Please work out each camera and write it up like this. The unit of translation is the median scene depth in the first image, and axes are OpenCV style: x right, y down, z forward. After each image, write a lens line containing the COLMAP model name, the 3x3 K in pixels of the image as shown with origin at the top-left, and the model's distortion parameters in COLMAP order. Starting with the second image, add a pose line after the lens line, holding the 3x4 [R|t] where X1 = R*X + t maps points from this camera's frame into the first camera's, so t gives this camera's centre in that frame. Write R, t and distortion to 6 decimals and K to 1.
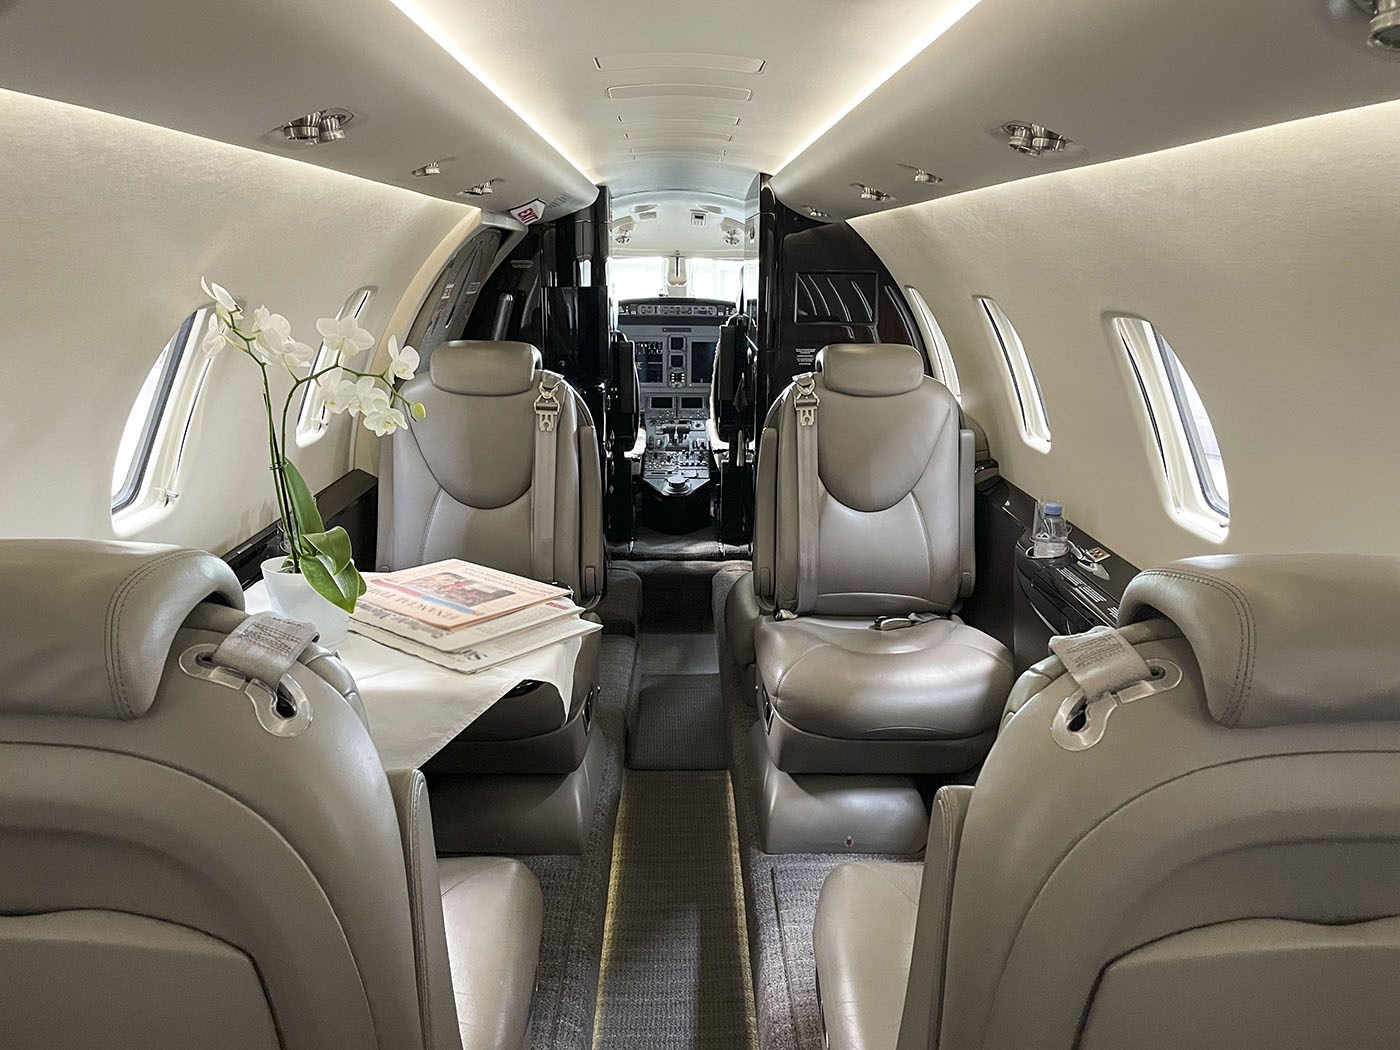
lens RADIAL K [[1041.9, 0, 700.0], [0, 1041.9, 525.0], [0, 0, 1]] dist [0.088105, 0.001029]
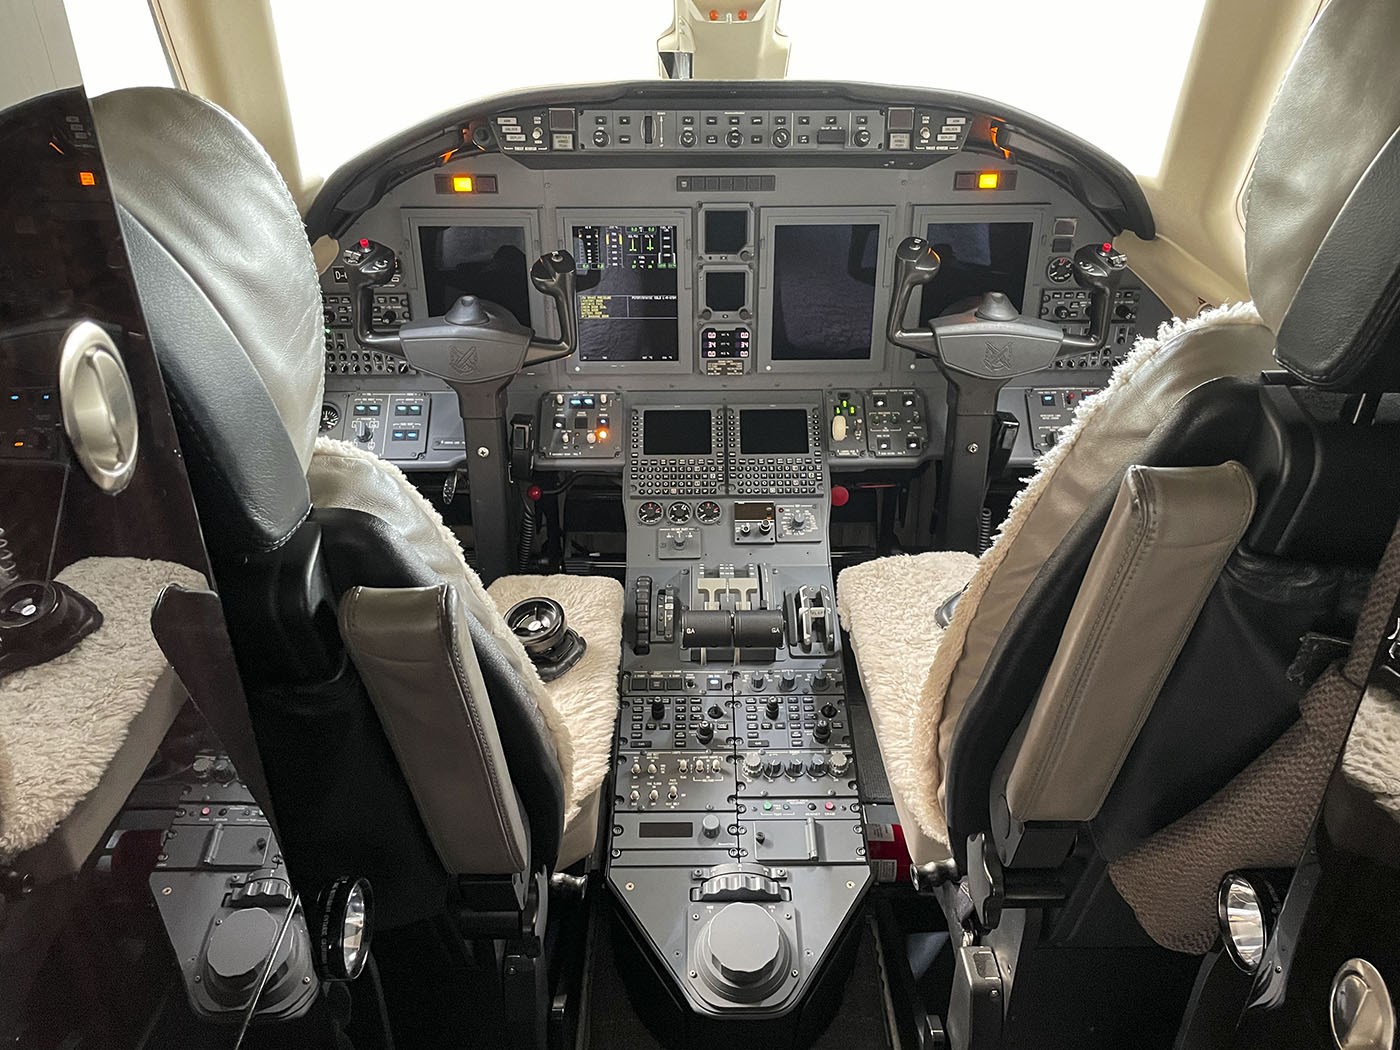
lens RADIAL K [[1041.9, 0, 700.0], [0, 1041.9, 525.0], [0, 0, 1]] dist [0.088105, 0.001029]
pose [[0.999750, -0.005294, -0.021714, -0.025515], [0.010837, 0.964519, 0.263791, -0.188982], [0.019547, -0.263961, 0.964335, 0.759074]]
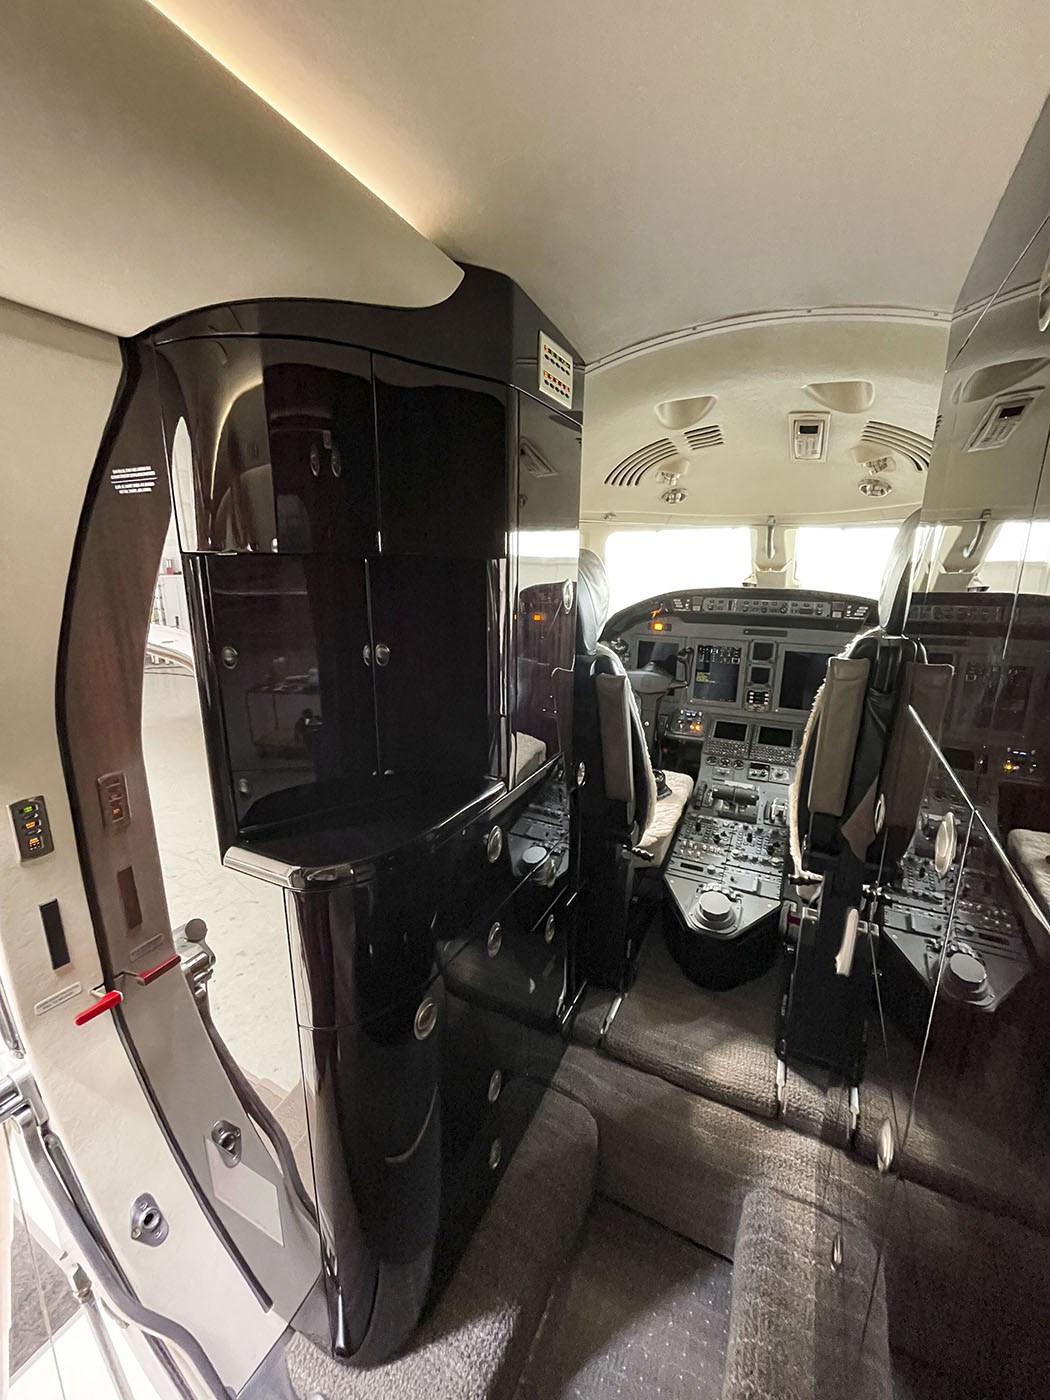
lens RADIAL K [[553.8, 0, 525.0], [0, 553.8, 700.0], [0, 0, 1]] dist [-0.005670, -0.000107]
pose [[0.881990, 0.105022, -0.459416, 0.013083], [-0.110128, 0.993793, 0.015754, -0.141449], [0.458219, 0.036700, 0.888081, 0.648360]]
